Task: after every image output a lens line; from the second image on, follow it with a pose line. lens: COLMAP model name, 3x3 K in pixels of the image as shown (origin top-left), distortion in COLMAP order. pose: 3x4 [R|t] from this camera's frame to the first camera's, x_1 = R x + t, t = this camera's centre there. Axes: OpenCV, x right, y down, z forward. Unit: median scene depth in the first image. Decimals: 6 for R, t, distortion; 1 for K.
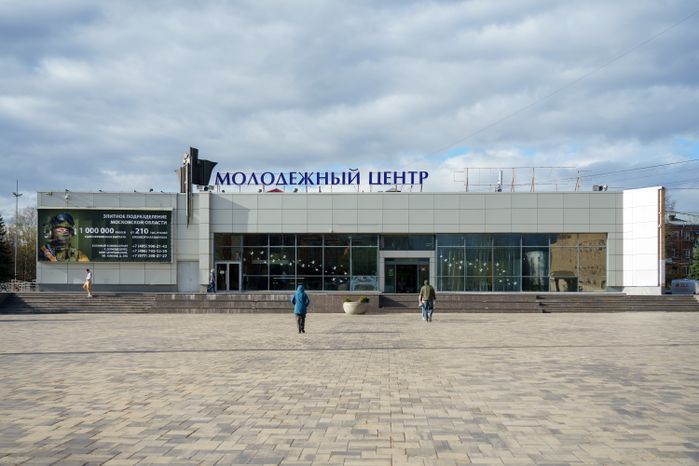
lens RADIAL K [[727.4, 0, 349.5], [0, 727.4, 233.0], [0, 0, 1]] dist [0.005196, 0.002531]
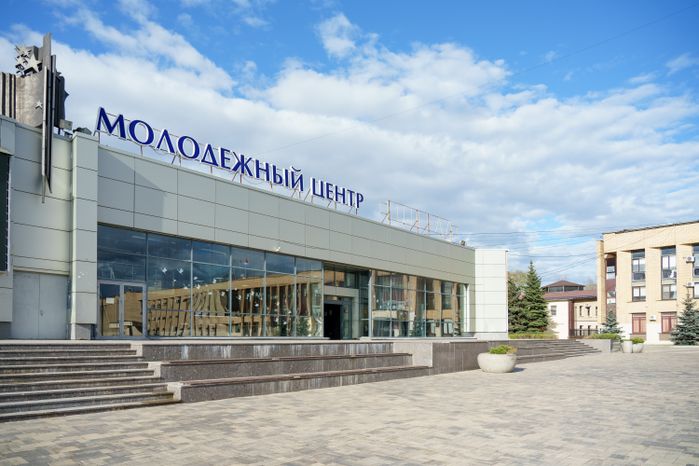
lens RADIAL K [[528.7, 0, 349.5], [0, 528.7, 233.0], [0, 0, 1]] dist [-0.046766, 0.000715]
pose [[0.519655, 0.159756, 0.839307, -0.401524], [-0.055417, 0.986597, -0.153480, 0.053639], [-0.852577, 0.033244, 0.521543, 0.680306]]
